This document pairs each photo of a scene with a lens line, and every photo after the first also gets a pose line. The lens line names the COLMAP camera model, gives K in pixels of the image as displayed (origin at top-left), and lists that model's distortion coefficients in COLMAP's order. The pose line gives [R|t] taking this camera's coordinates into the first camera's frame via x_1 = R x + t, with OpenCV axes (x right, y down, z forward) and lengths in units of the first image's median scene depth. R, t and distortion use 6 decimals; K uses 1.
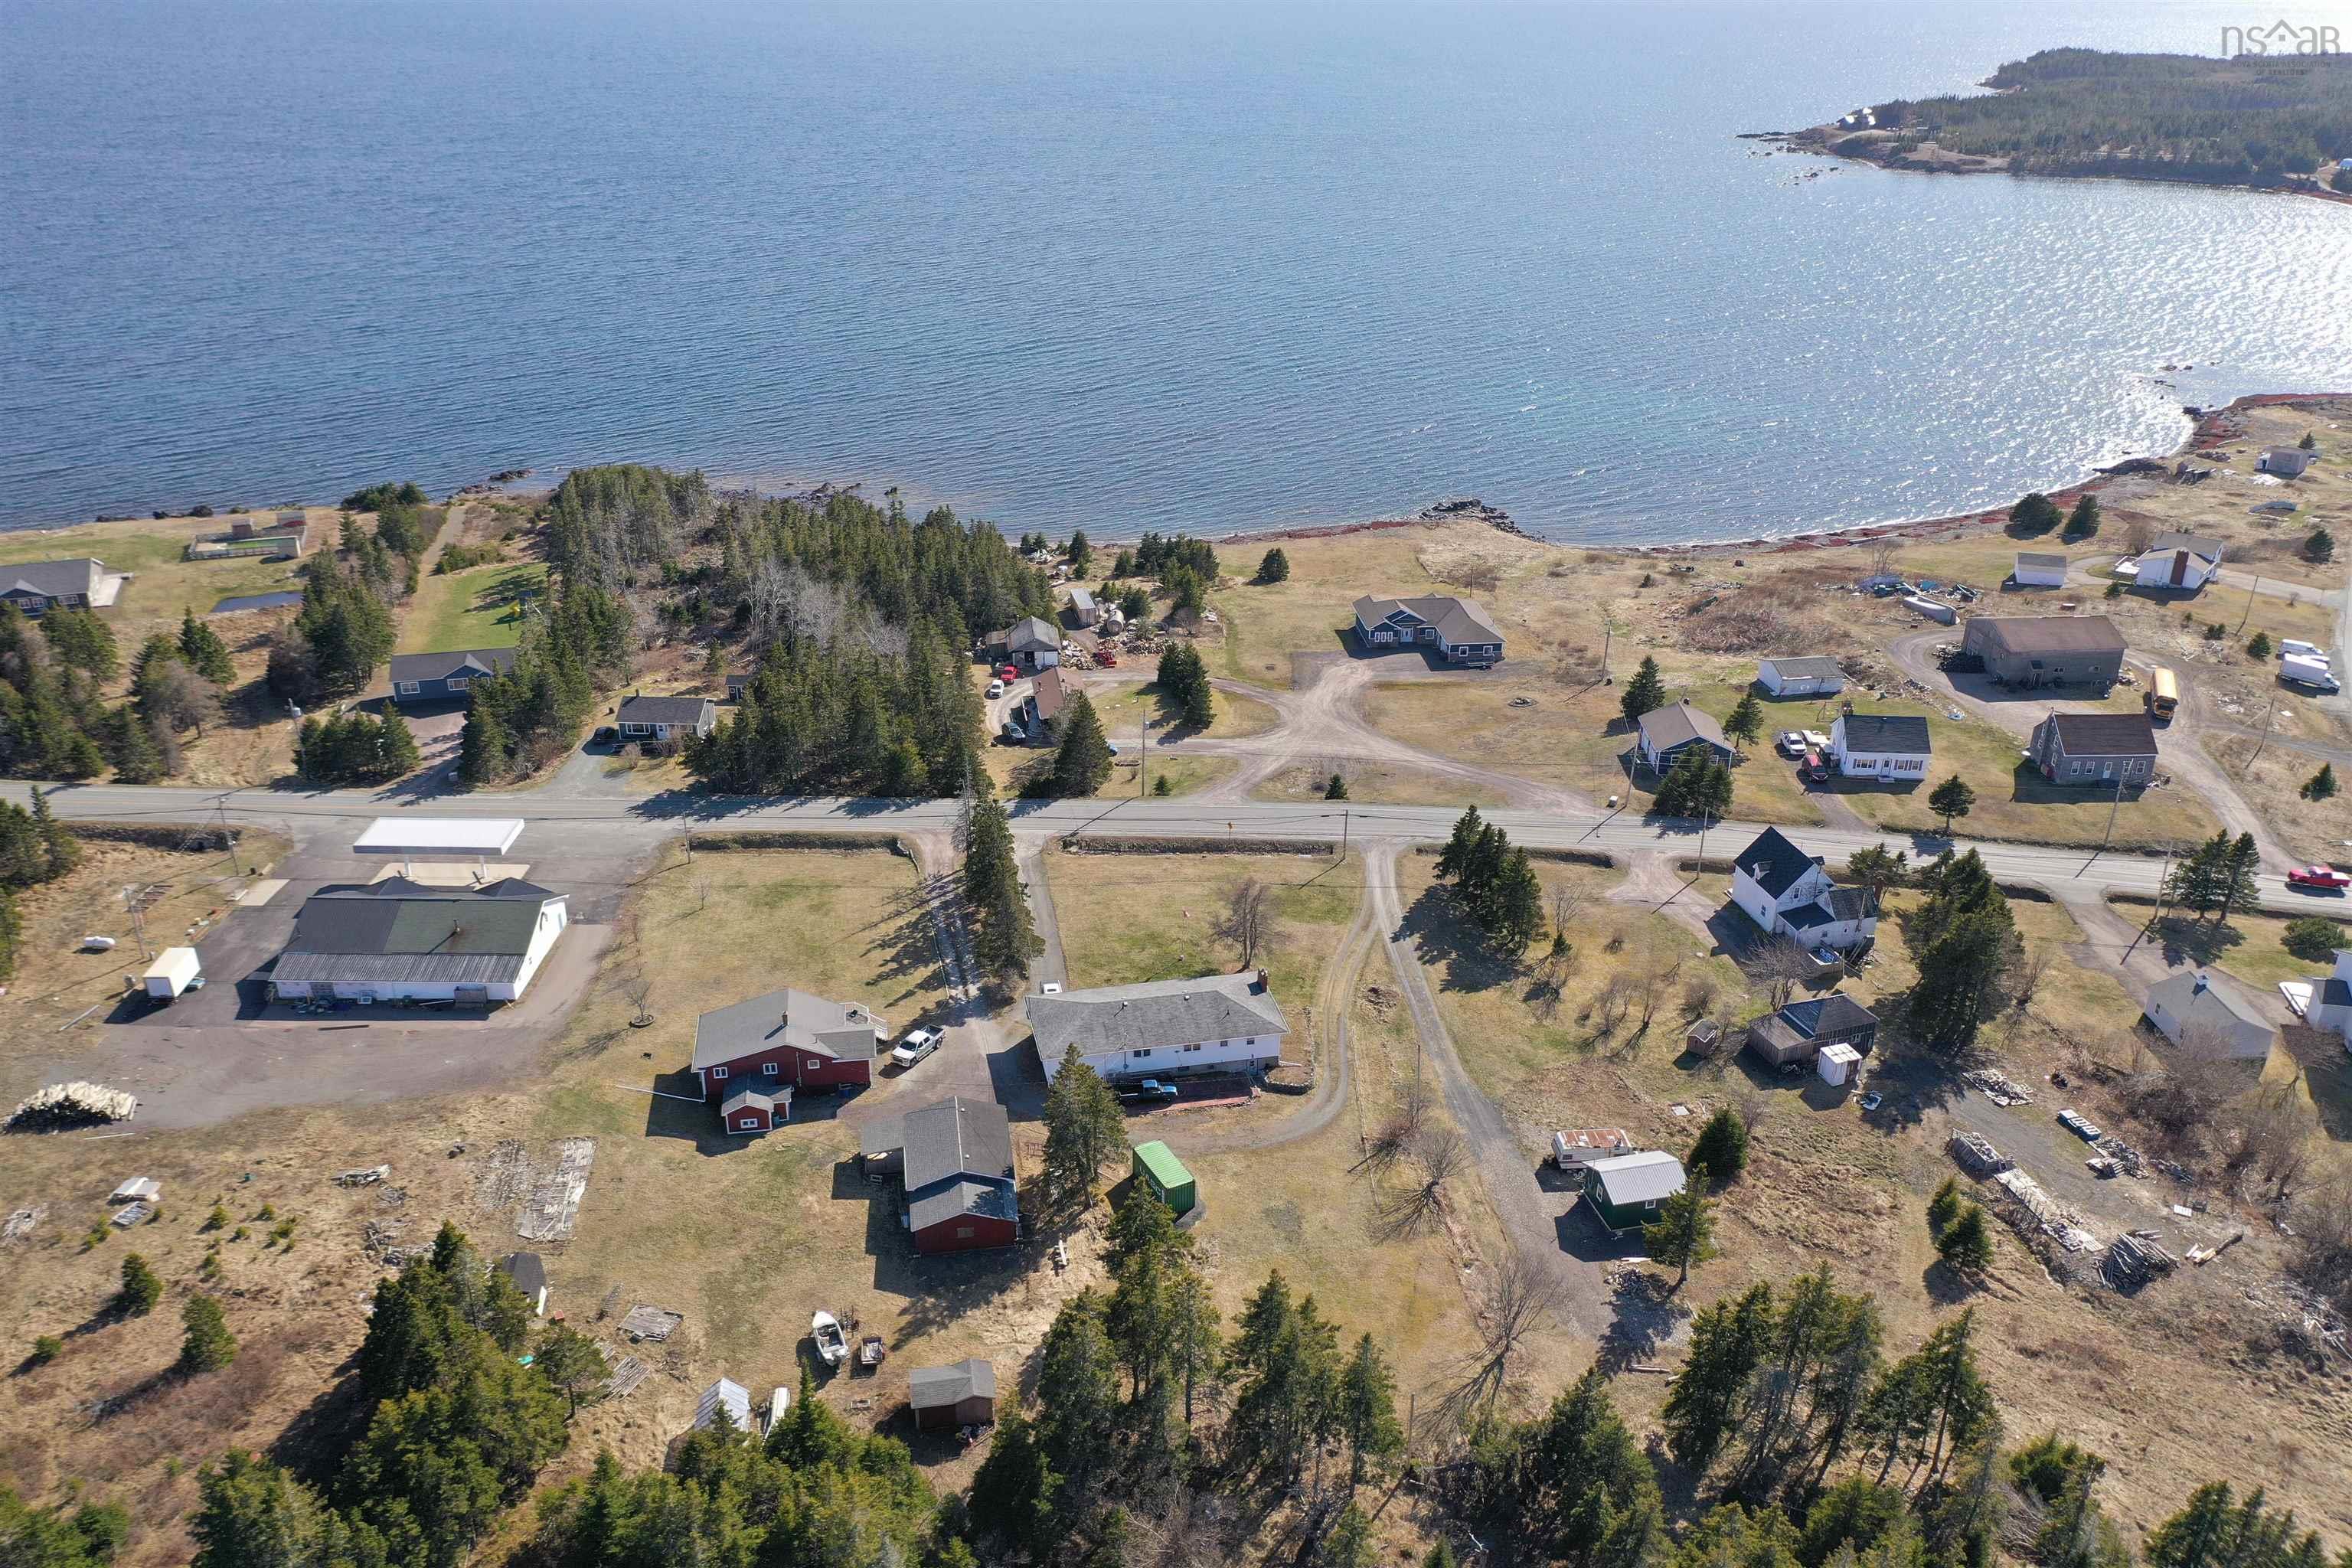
lens RADIAL K [[1872.0, 0, 1180.1], [0, 1872.0, 792.2], [0, 0, 1]] dist [0.006452, 0.008784]
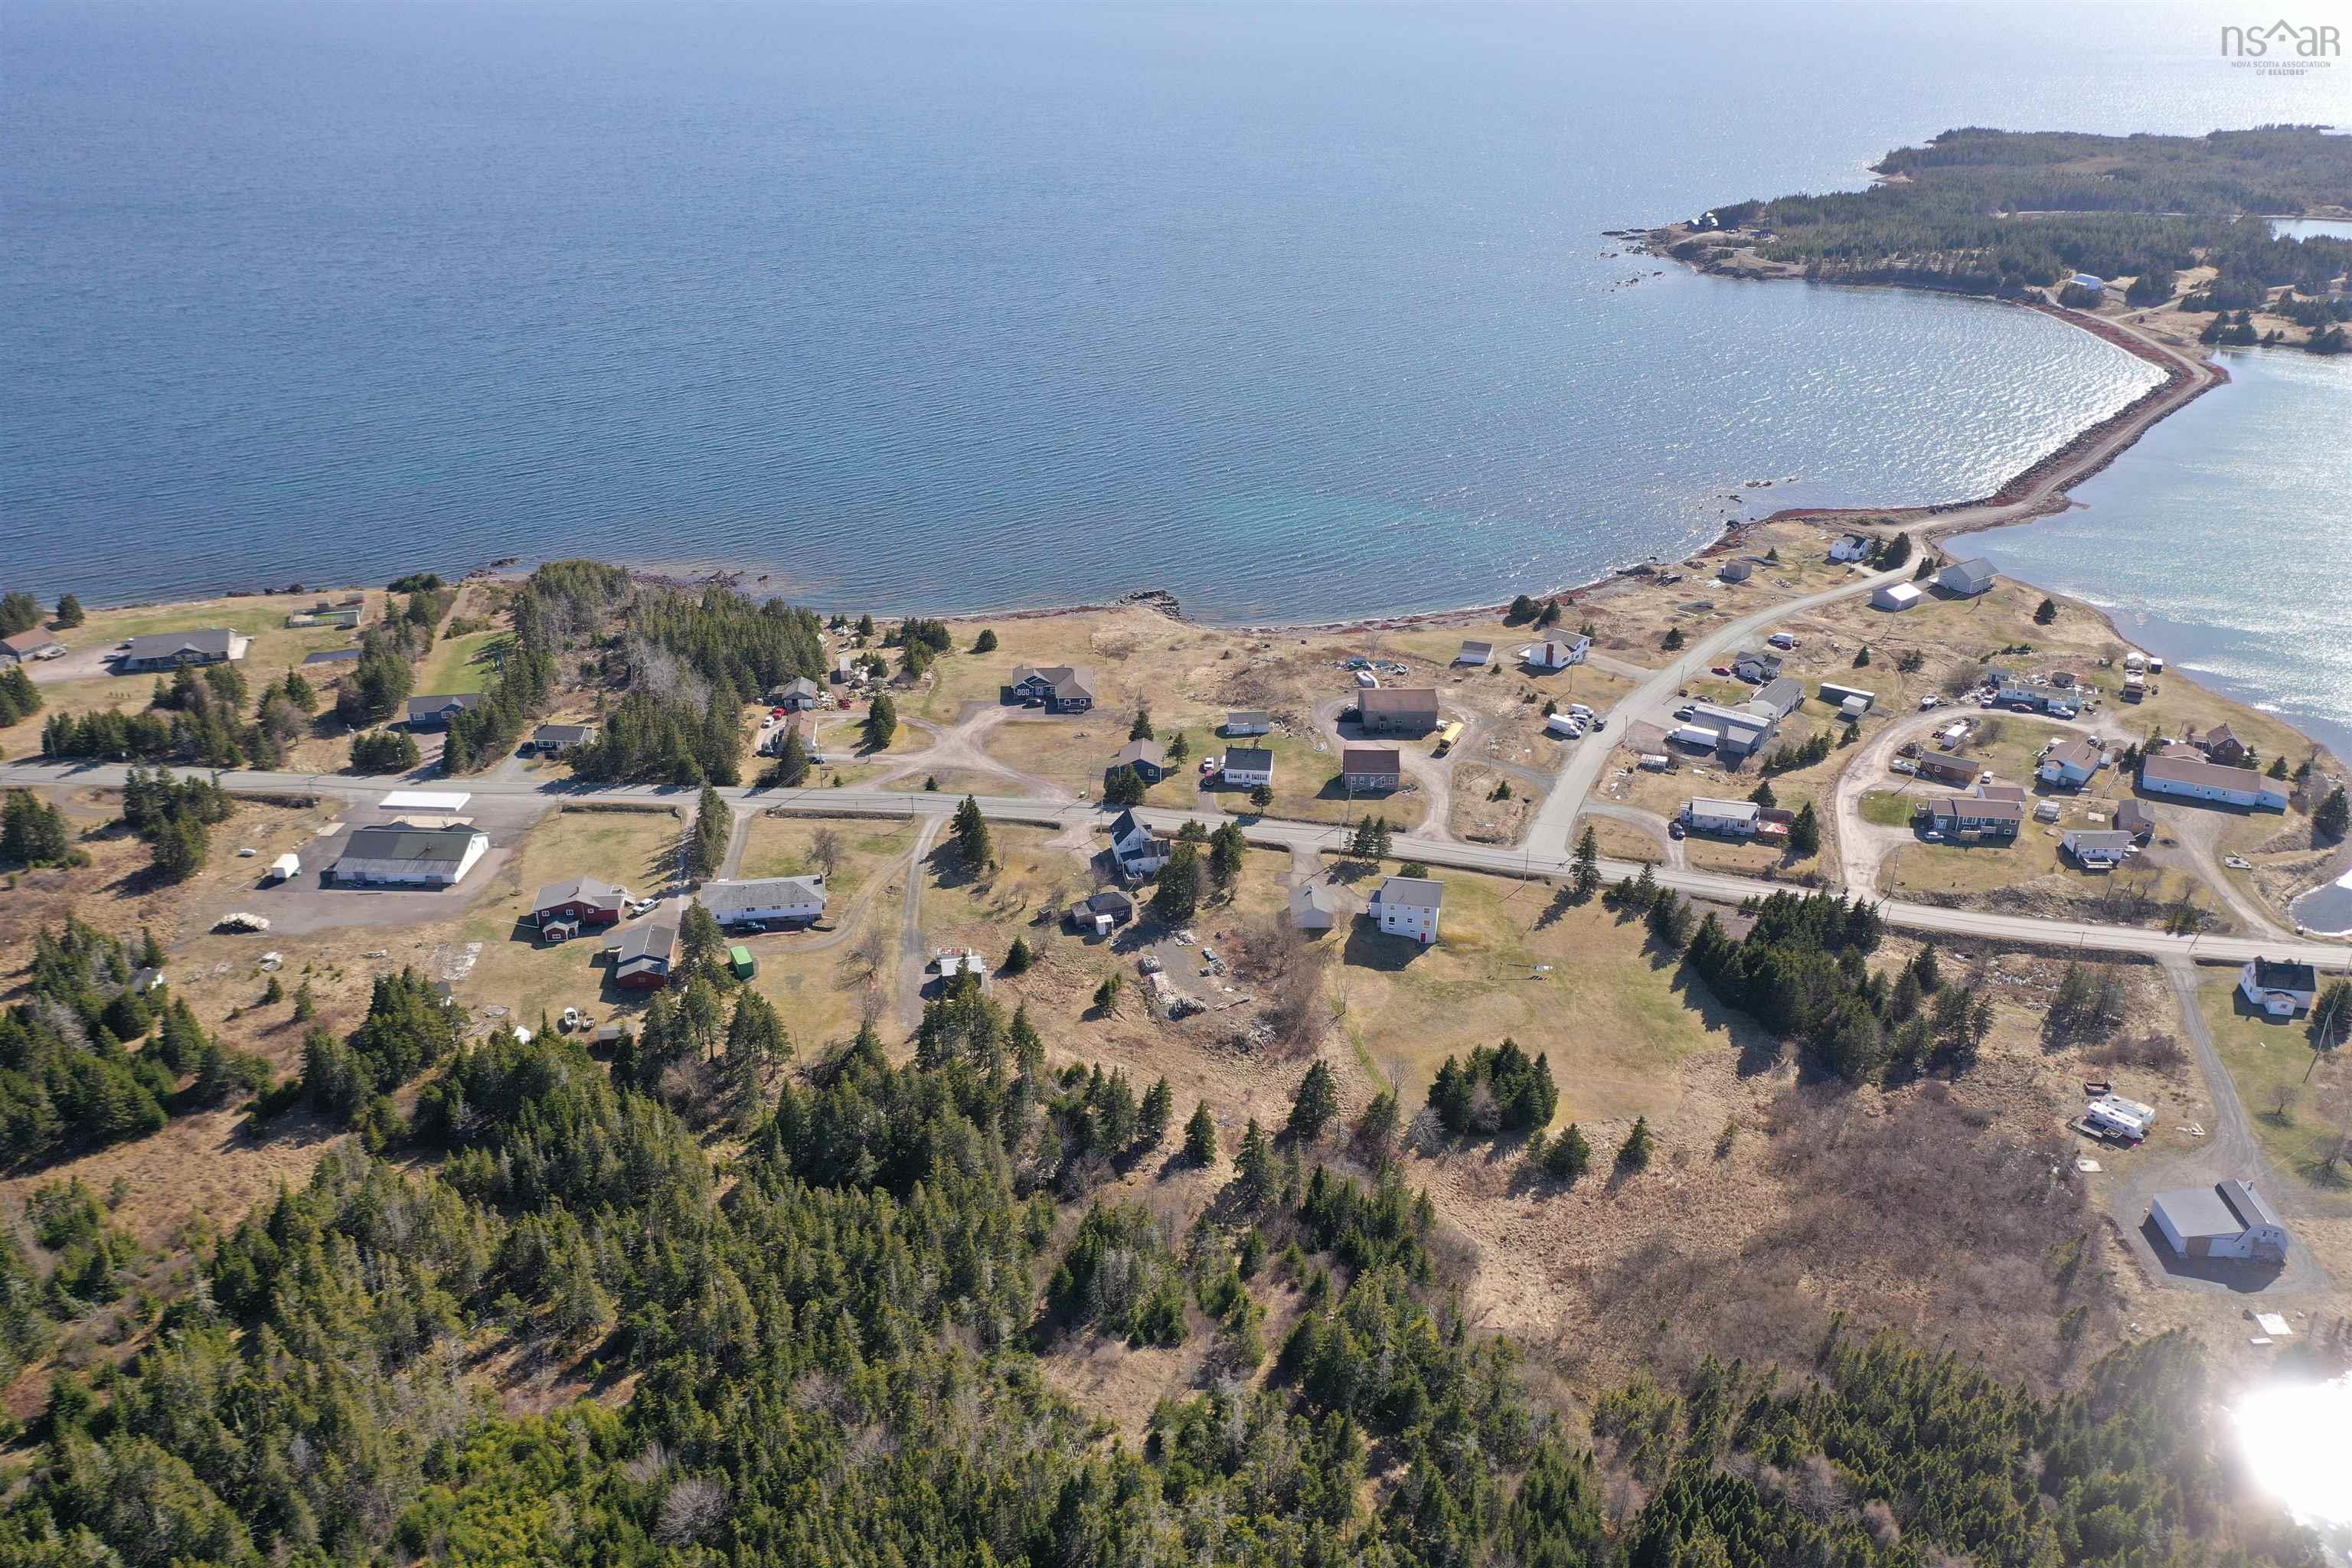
lens RADIAL K [[1872.0, 0, 1180.1], [0, 1872.0, 792.2], [0, 0, 1]] dist [0.006452, 0.008784]
pose [[0.999365, 0.017455, -0.031064, 0.386966], [-0.017516, 0.999845, -0.001698, 0.004183], [0.031030, 0.002241, 0.999516, -0.787646]]
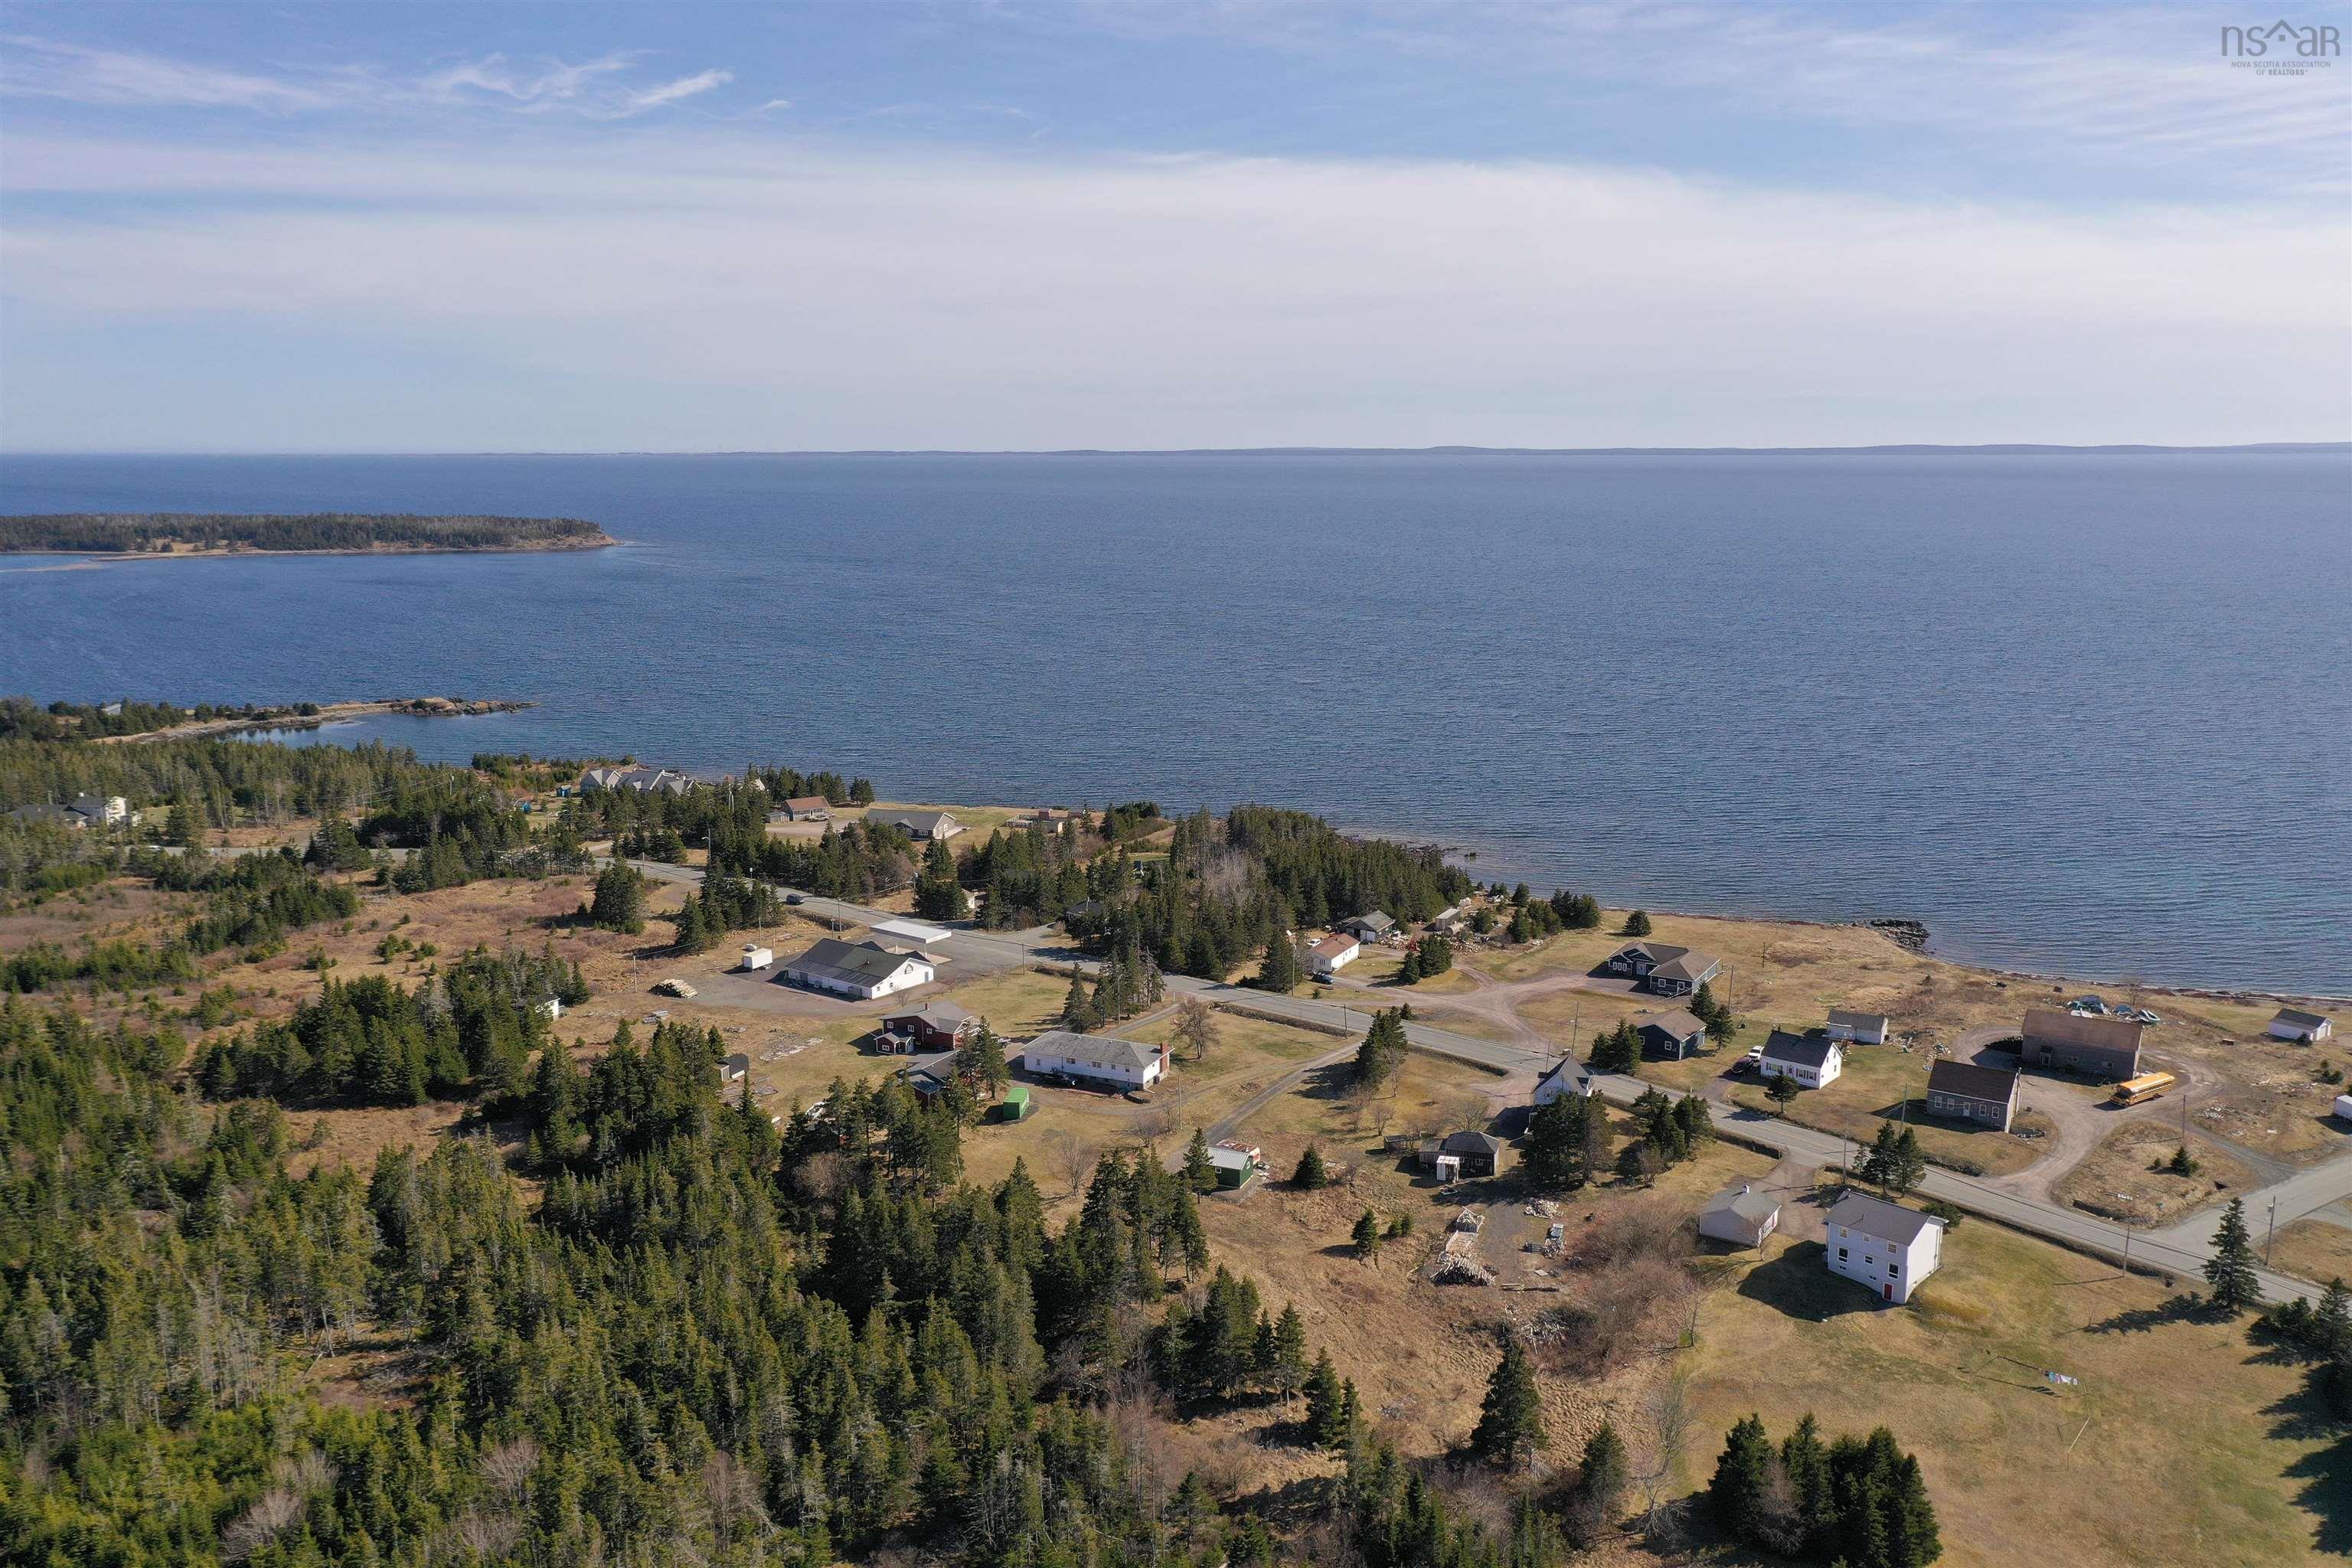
lens RADIAL K [[1872.0, 0, 1180.1], [0, 1872.0, 792.2], [0, 0, 1]] dist [0.006452, 0.008784]
pose [[0.801356, 0.100507, -0.589684, 0.820858], [-0.243859, 0.955040, -0.168615, 0.127891], [0.546225, 0.278920, 0.789837, -0.319809]]
